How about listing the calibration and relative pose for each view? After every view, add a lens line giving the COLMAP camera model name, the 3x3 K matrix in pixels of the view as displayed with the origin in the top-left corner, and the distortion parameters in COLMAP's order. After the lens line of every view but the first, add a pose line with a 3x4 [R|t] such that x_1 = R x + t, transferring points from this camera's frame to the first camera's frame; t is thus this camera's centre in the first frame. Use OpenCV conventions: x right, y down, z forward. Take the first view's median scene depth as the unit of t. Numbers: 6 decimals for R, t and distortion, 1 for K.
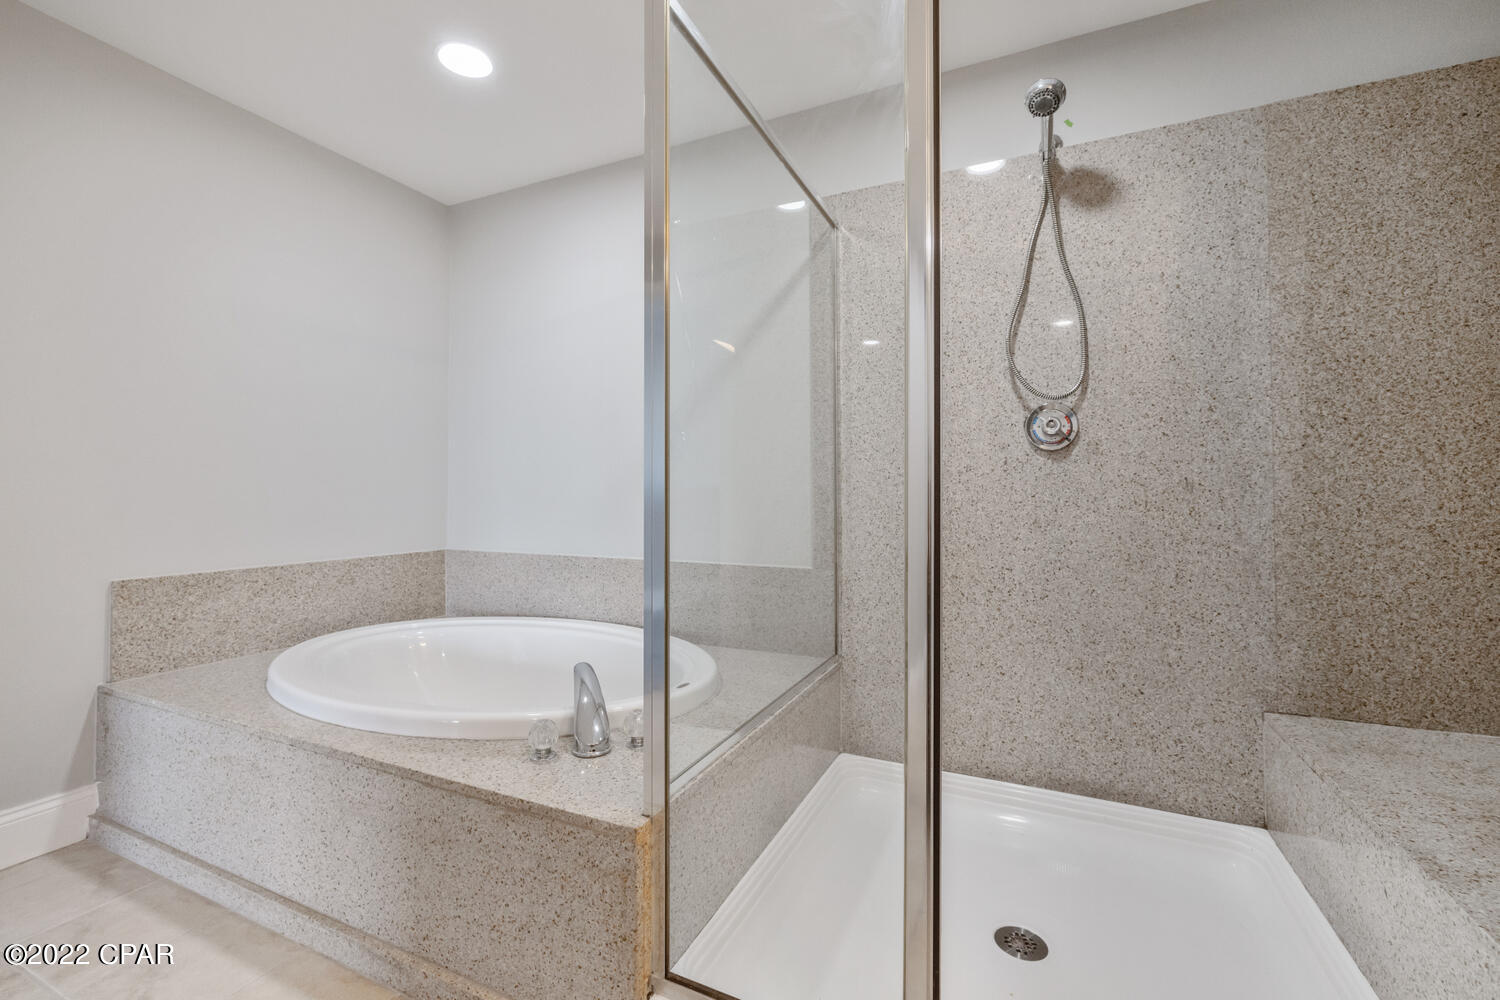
lens RADIAL K [[632.5, 0, 749.7], [0, 632.5, 491.1], [0, 0, 1]] dist [0.002252, 0.000391]
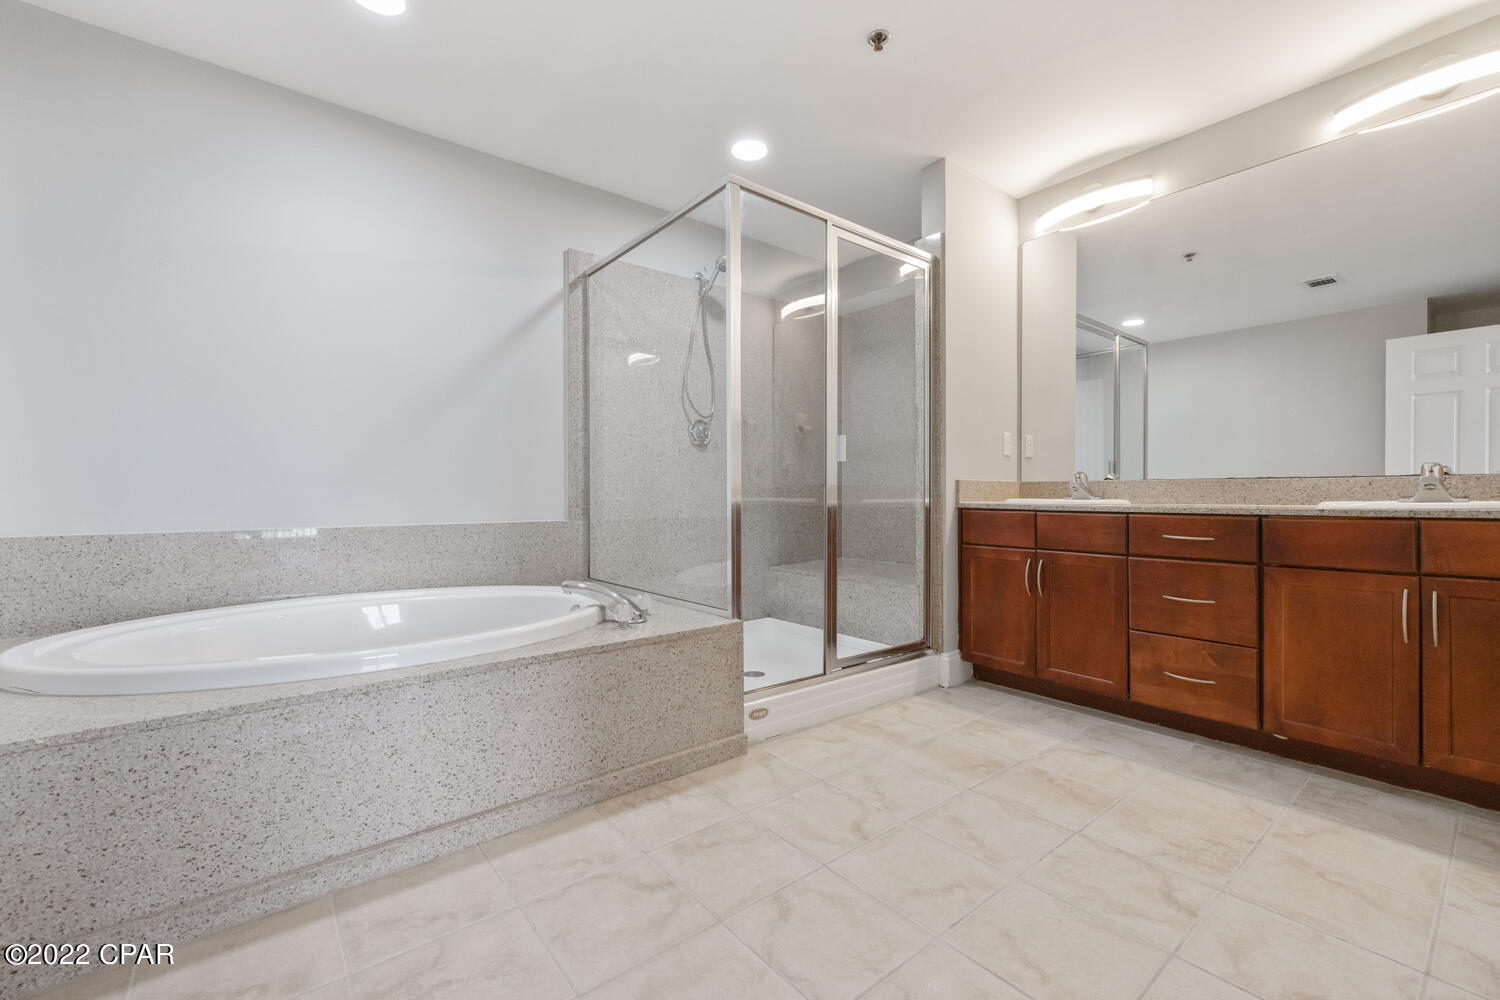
lens RADIAL K [[632.5, 0, 749.5], [0, 632.5, 498.5], [0, 0, 1]] dist [0.002252, 0.000391]
pose [[0.441535, -0.010082, 0.897187, -1.458053], [-0.000484, 0.999934, 0.011475, 0.090568], [-0.897244, -0.005501, 0.441501, 0.070897]]
